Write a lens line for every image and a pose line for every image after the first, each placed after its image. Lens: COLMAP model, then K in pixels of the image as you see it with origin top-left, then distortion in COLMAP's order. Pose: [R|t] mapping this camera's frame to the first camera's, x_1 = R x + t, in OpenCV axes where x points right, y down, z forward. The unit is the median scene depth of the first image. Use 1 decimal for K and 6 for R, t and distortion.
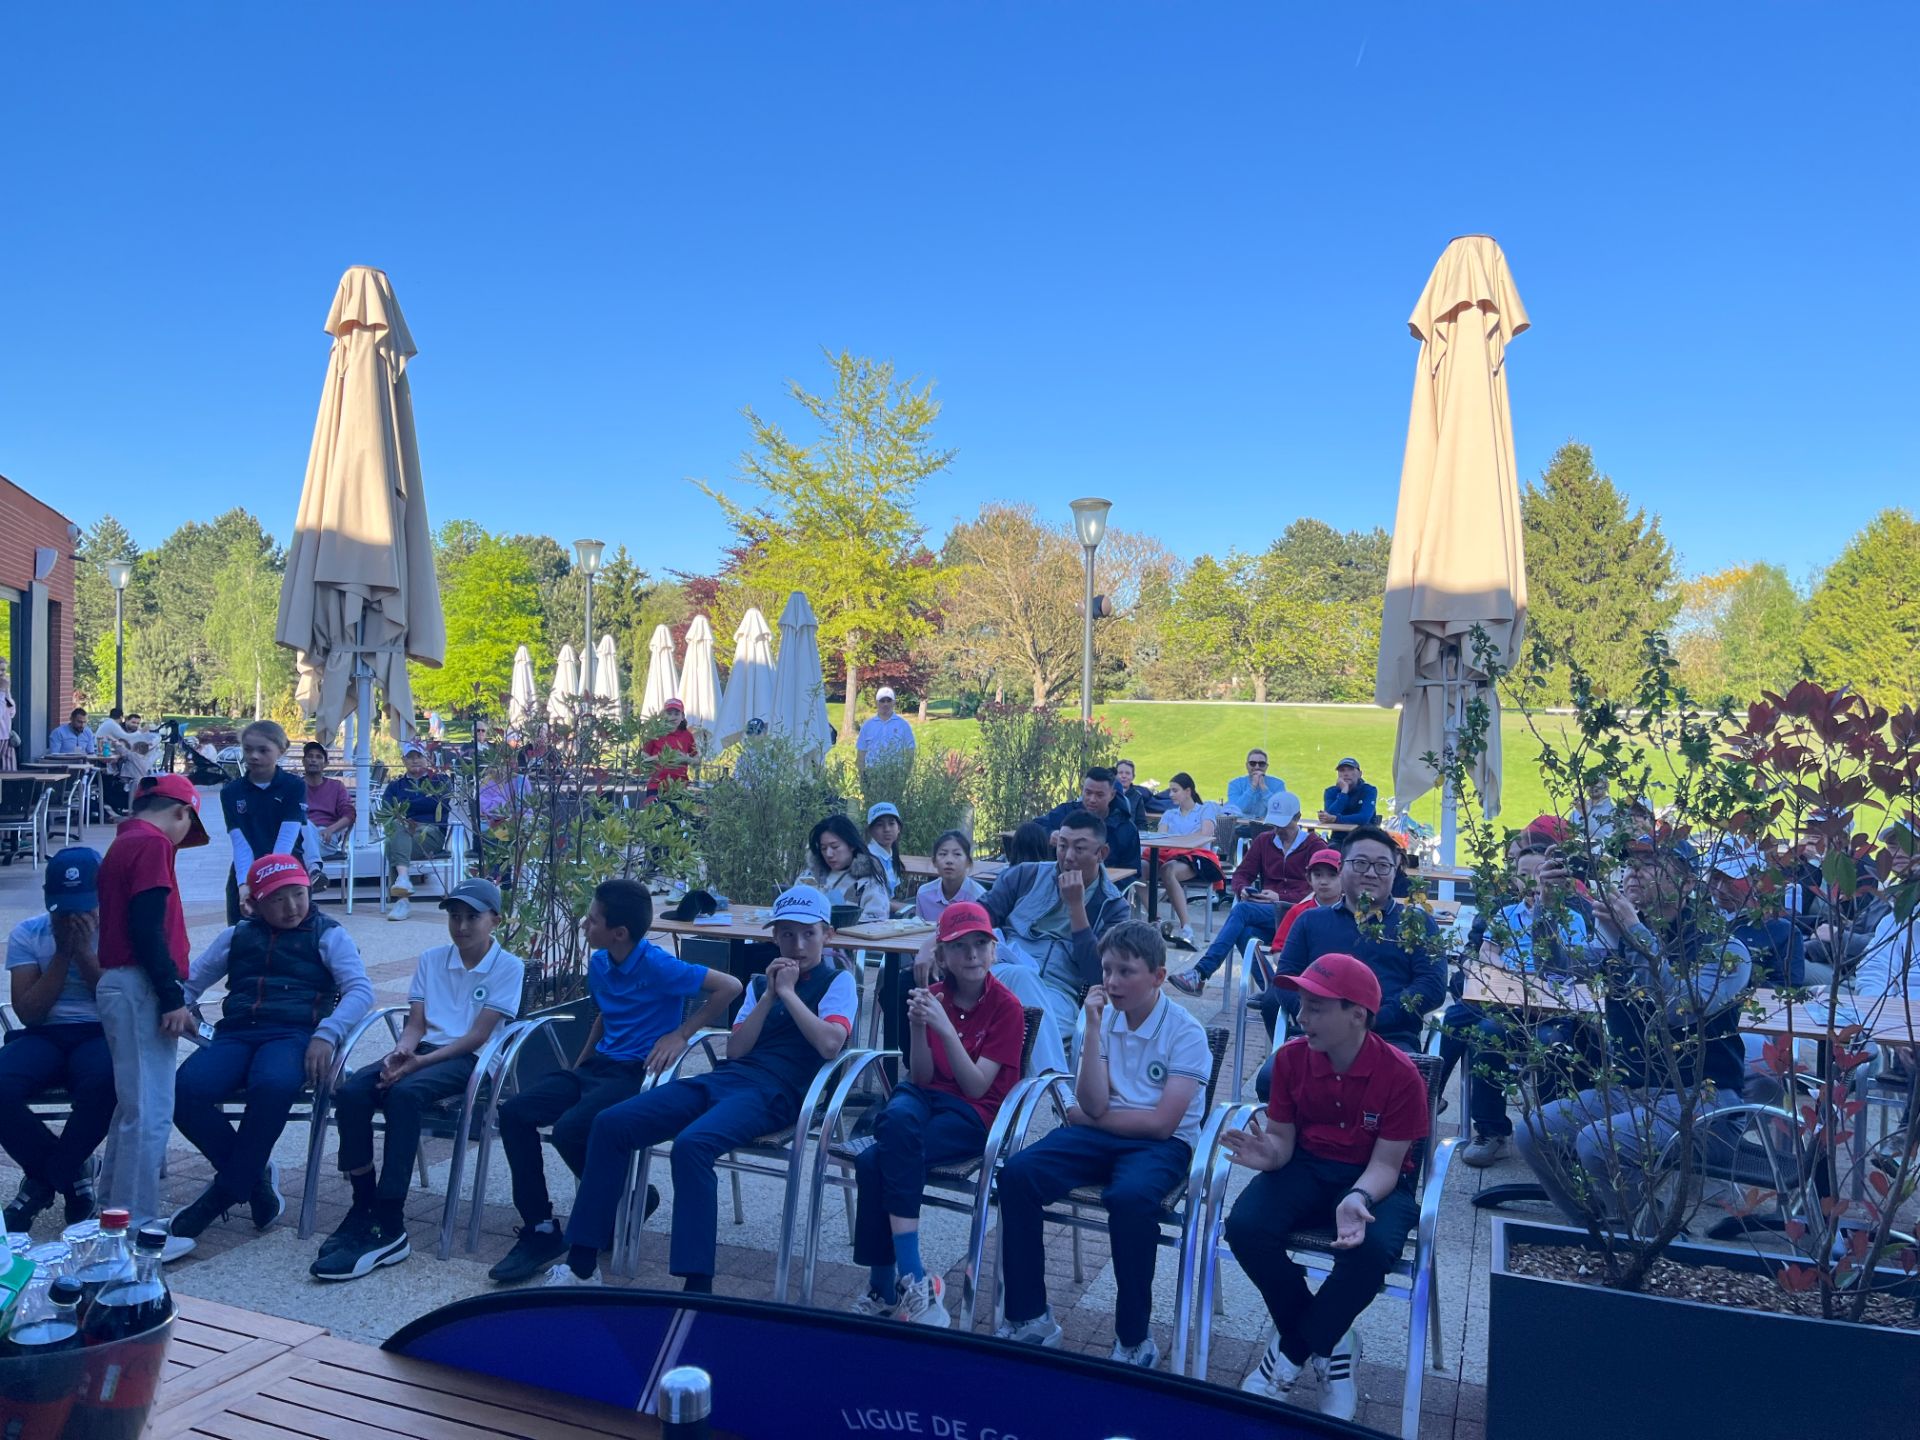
lens RADIAL K [[1634.5, 0, 1003.6], [0, 1634.5, 732.8], [0, 0, 1]] dist [0.084391, -0.140429]
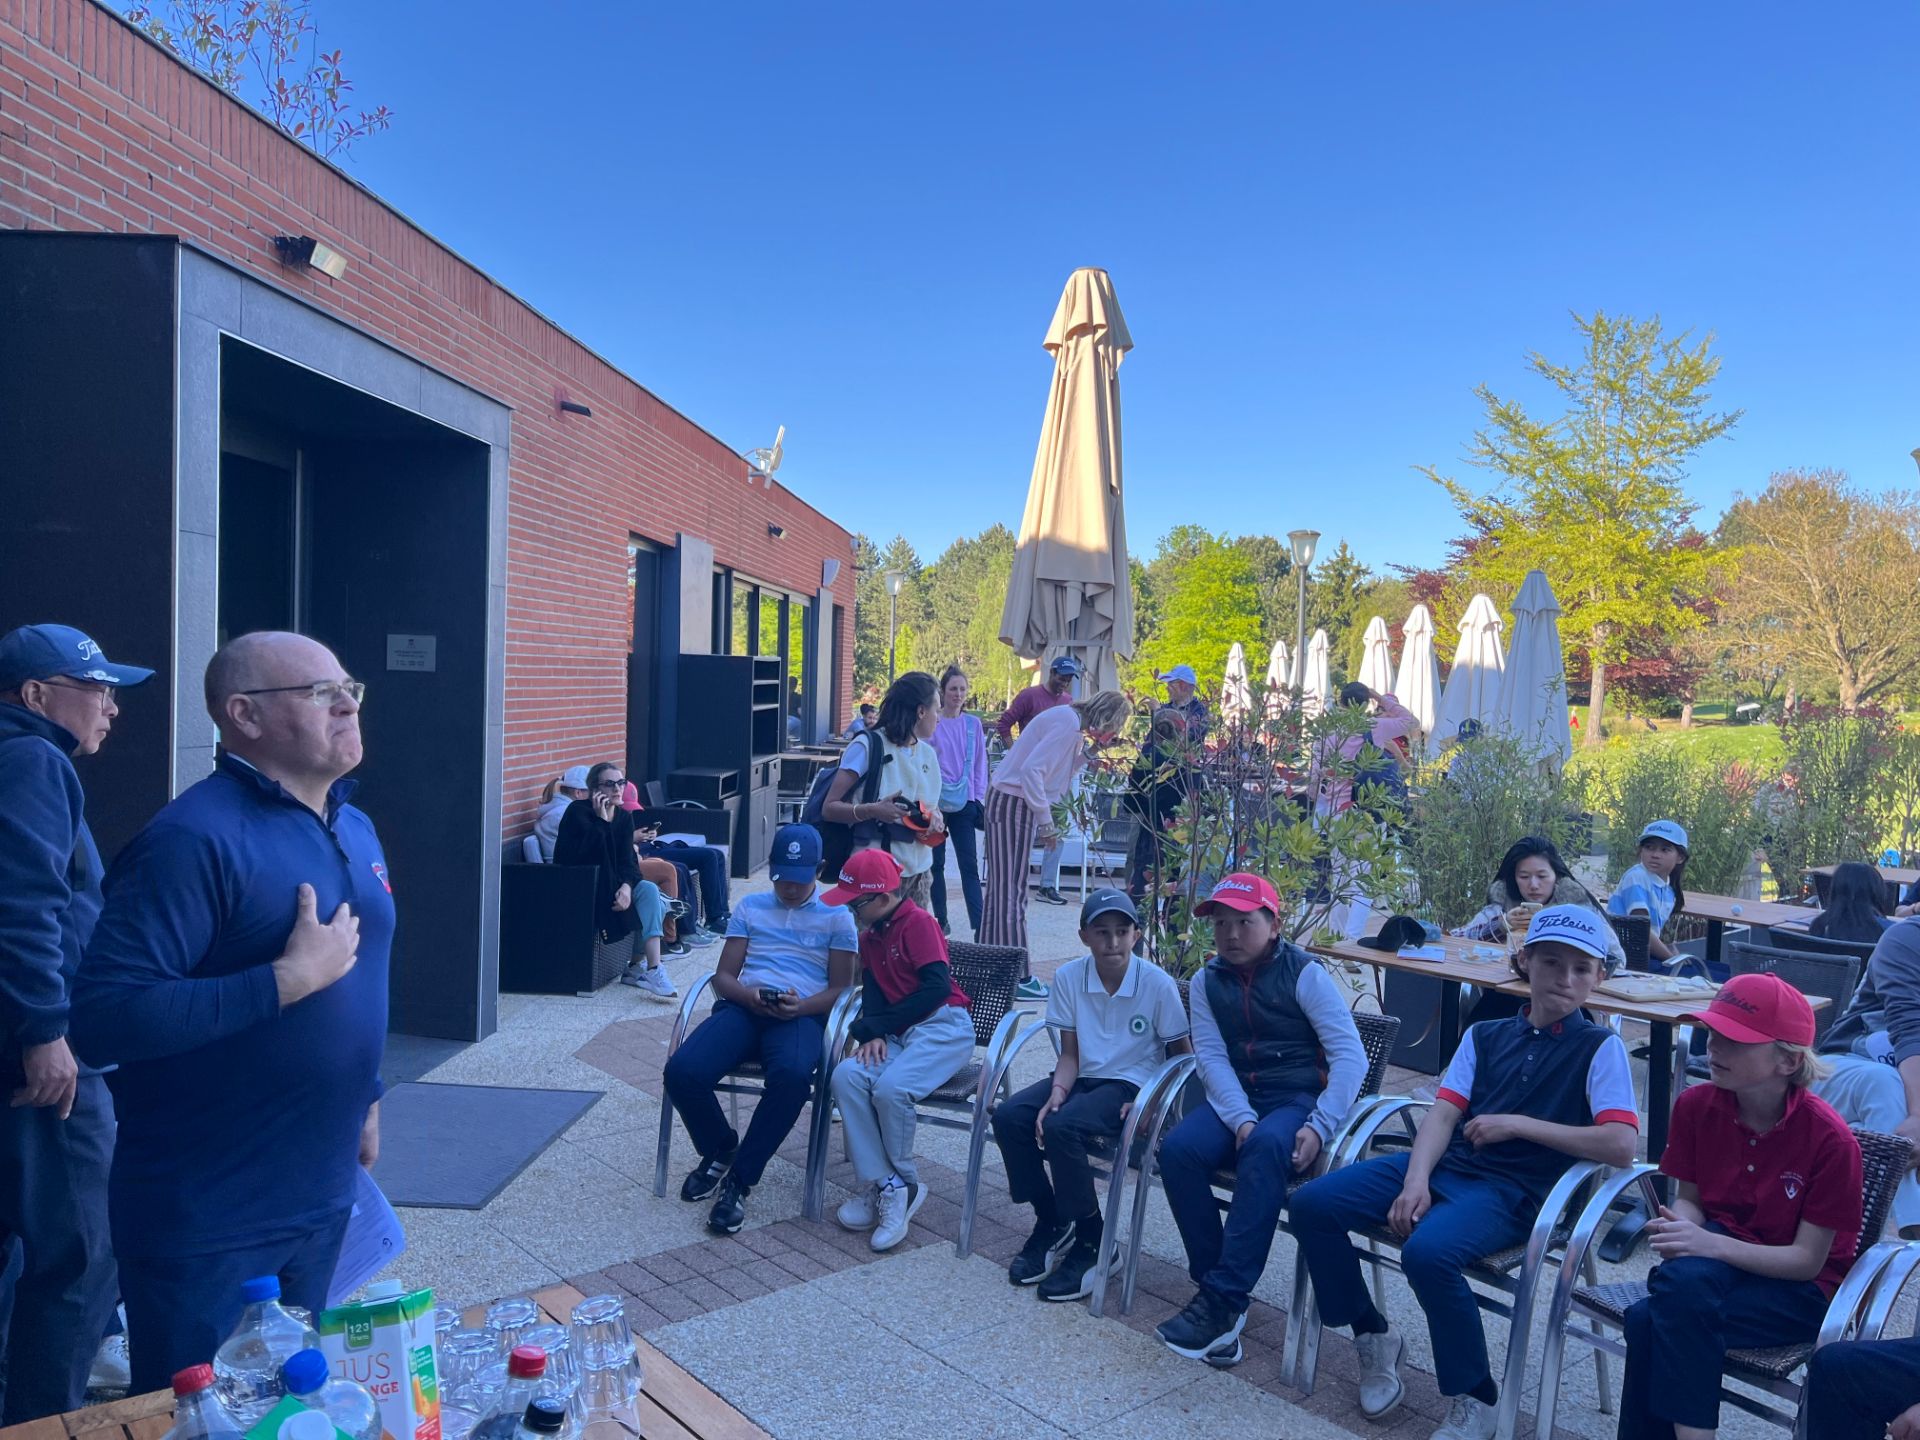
lens RADIAL K [[1507.0, 0, 913.3], [0, 1507.0, 717.7], [0, 0, 1]] dist [0.029064, -0.002695]
pose [[0.871129, 0.018057, -0.490722, -0.012170], [-0.023969, 0.999696, -0.005763, 0.002295], [0.490469, 0.016782, 0.871297, 0.096694]]
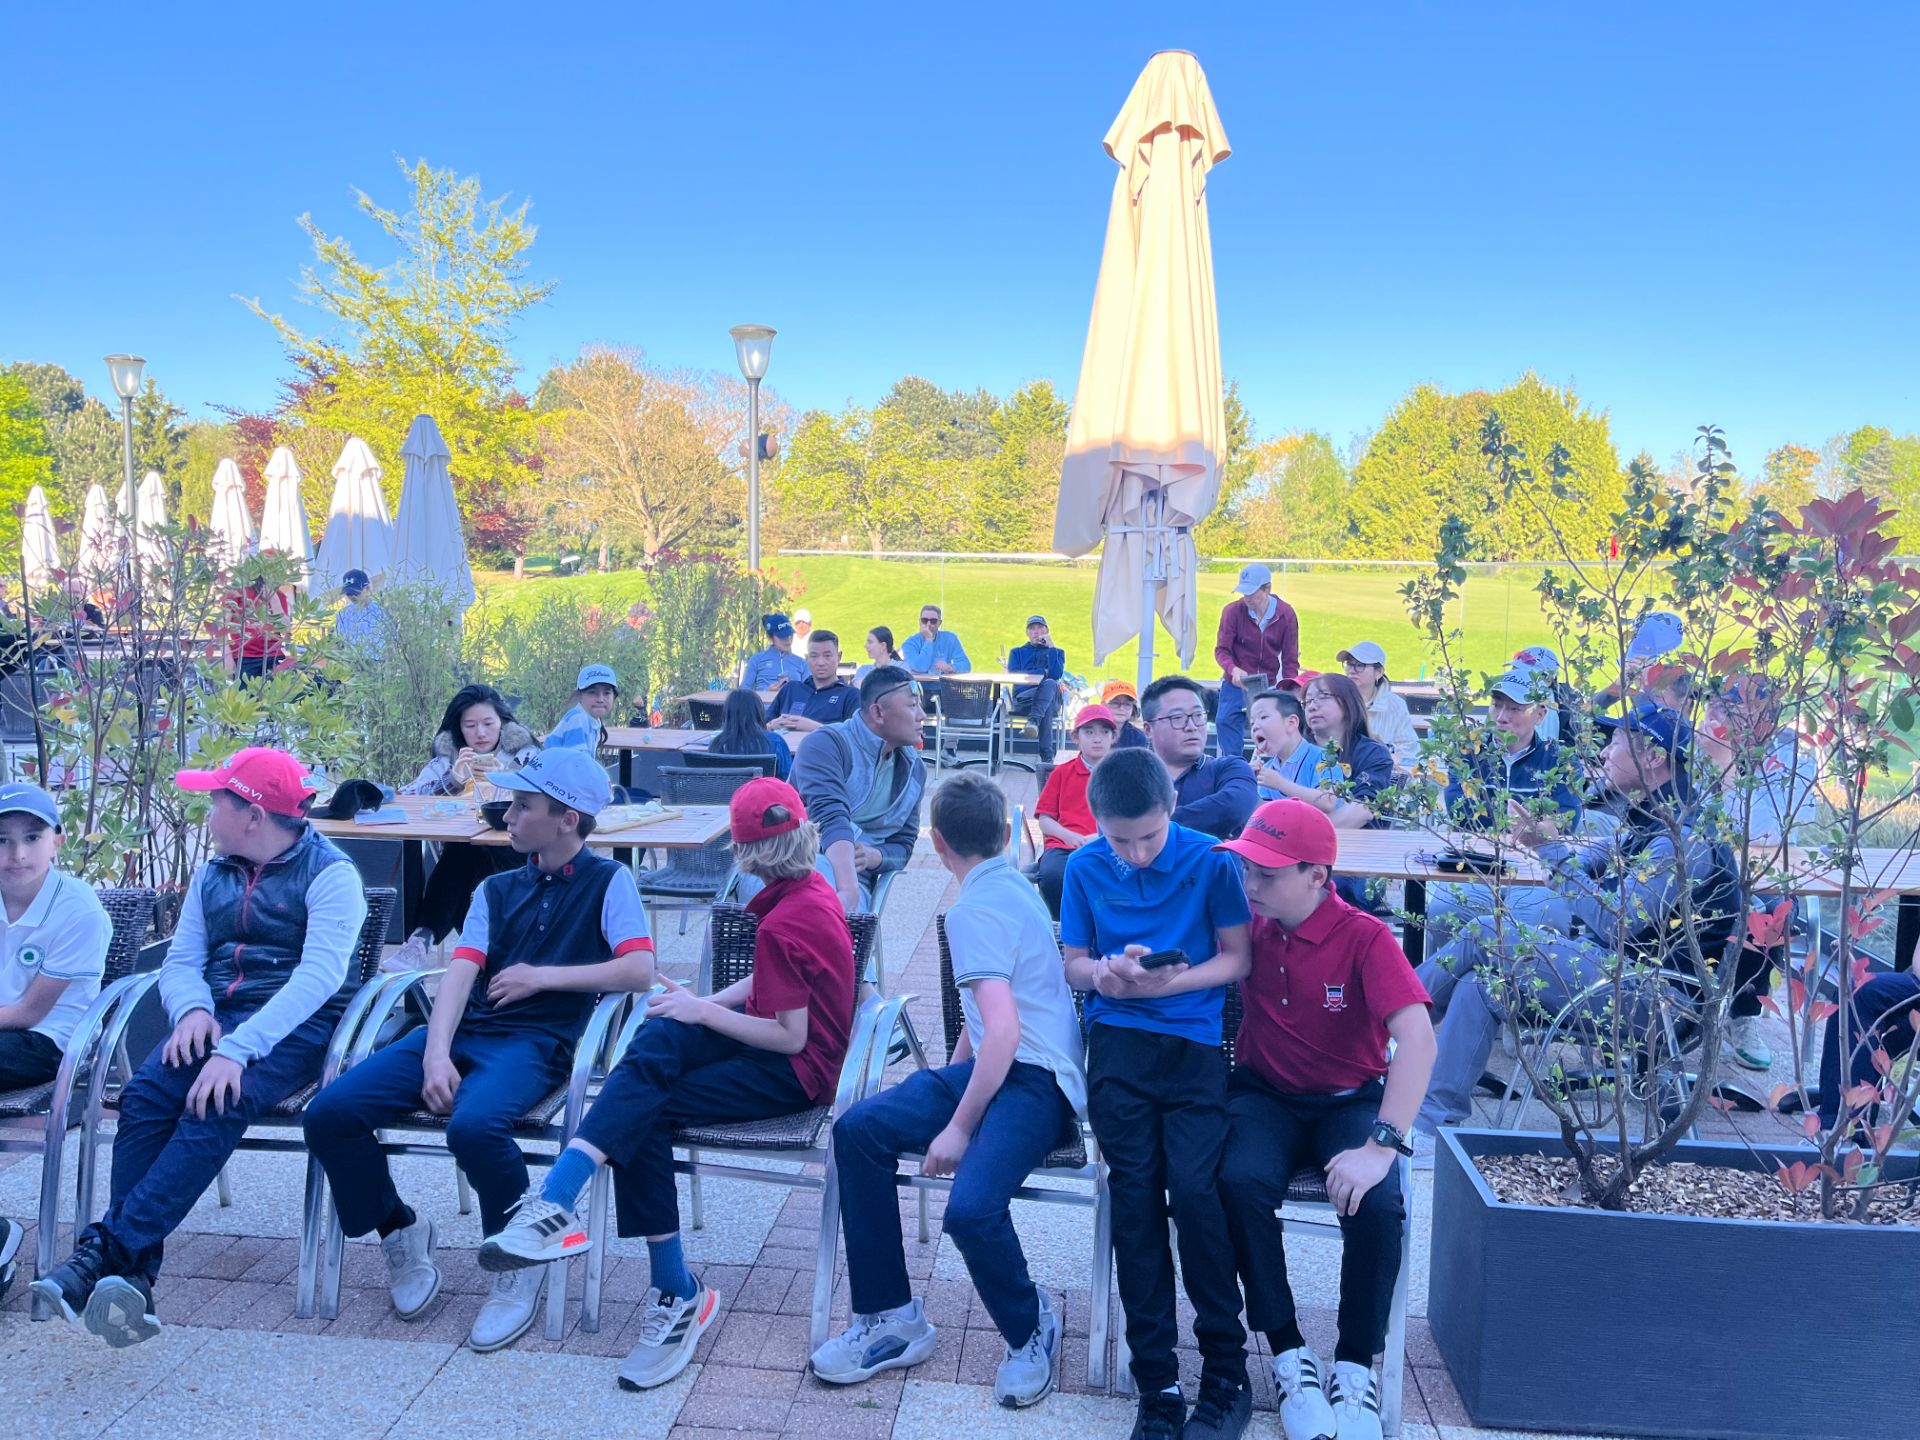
lens RADIAL K [[1457.5, 0, 960.0], [0, 1457.5, 720.0], [0, 0, 1]] dist [0.067184, -0.091406]
pose [[0.957684, -0.031208, 0.286126, -0.055056], [0.007666, 0.996517, 0.083033, 0.006042], [-0.287721, -0.077326, 0.954588, 0.126143]]
